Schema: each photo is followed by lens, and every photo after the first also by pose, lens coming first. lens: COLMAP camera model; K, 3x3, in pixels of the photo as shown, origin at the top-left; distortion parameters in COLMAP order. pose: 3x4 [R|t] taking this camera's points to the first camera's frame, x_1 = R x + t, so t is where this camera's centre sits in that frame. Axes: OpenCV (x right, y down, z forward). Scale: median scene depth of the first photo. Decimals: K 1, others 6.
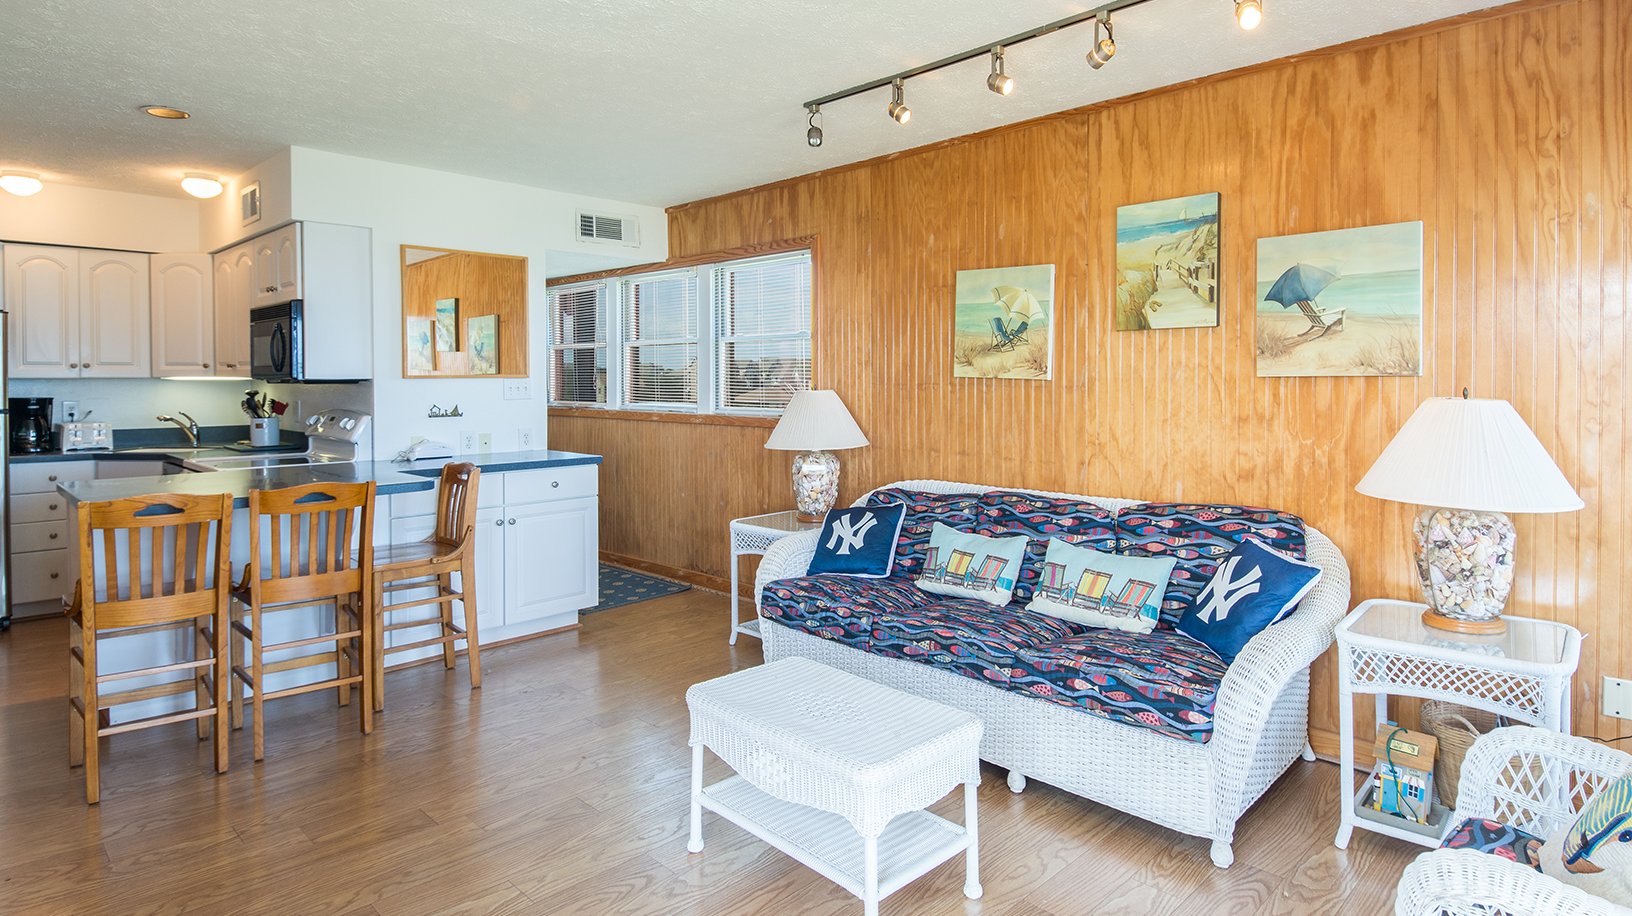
lens RADIAL K [[904.5, 0, 816.0], [0, 904.5, 458.0], [0, 0, 1]] dist [-0.002716, 0.000232]
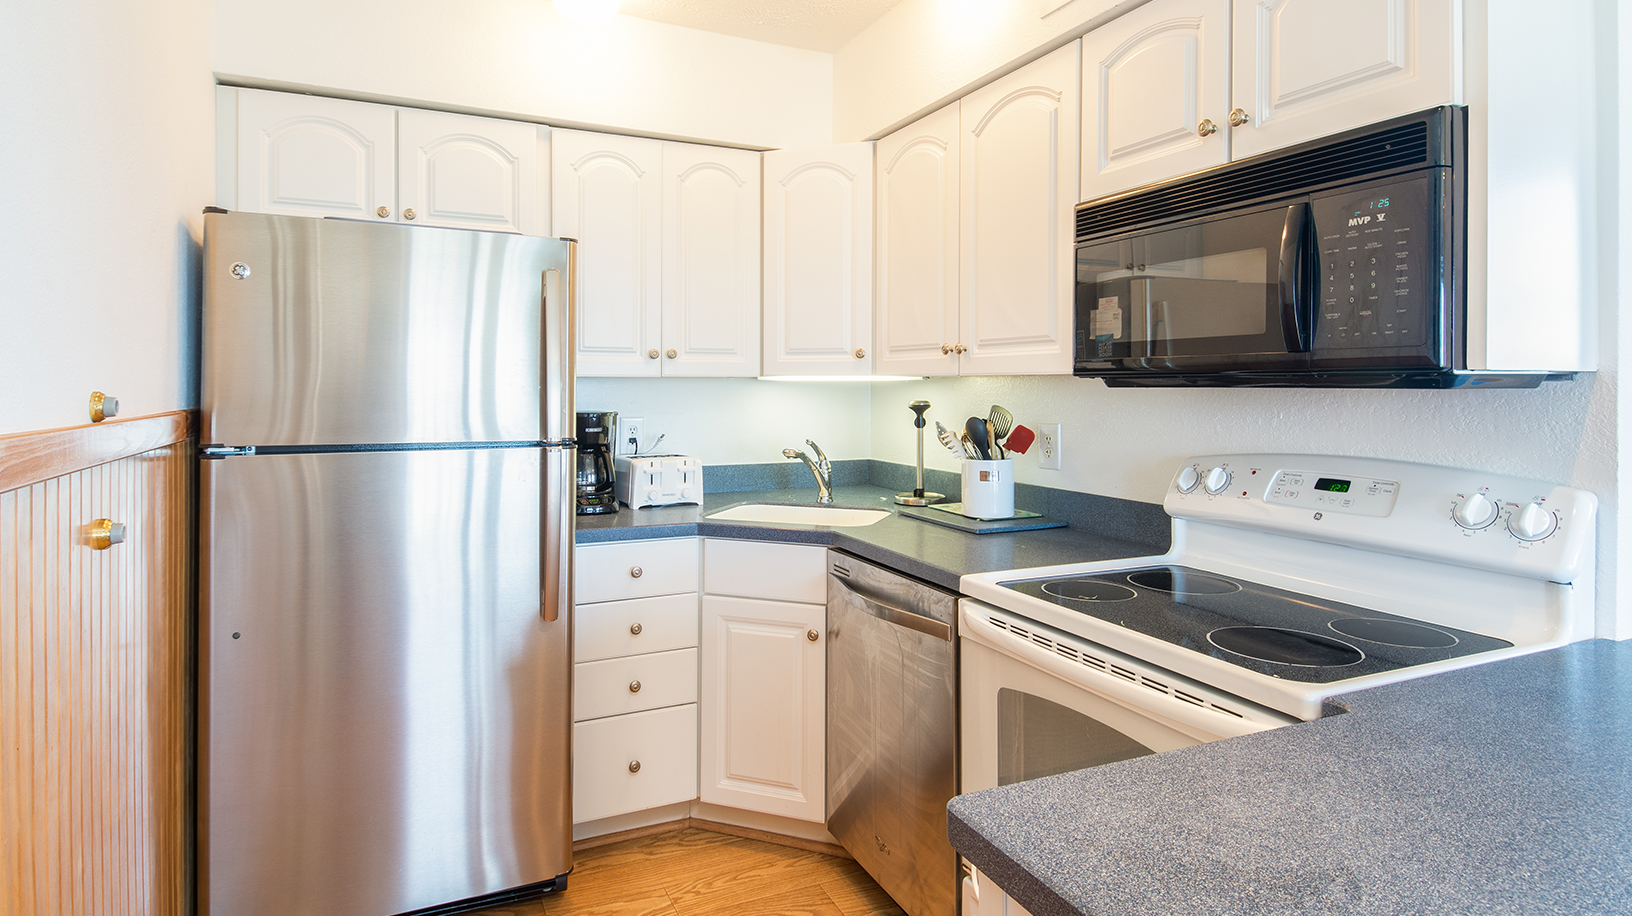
lens RADIAL K [[878.6, 0, 817.1], [0, 878.6, 465.5], [0, 0, 1]] dist [0.095643, 0.000014]
pose [[0.943815, 0.032342, -0.328887, -0.549160], [-0.030481, 0.999477, 0.010816, -0.043679], [0.329065, -0.000183, 0.944307, 0.525841]]
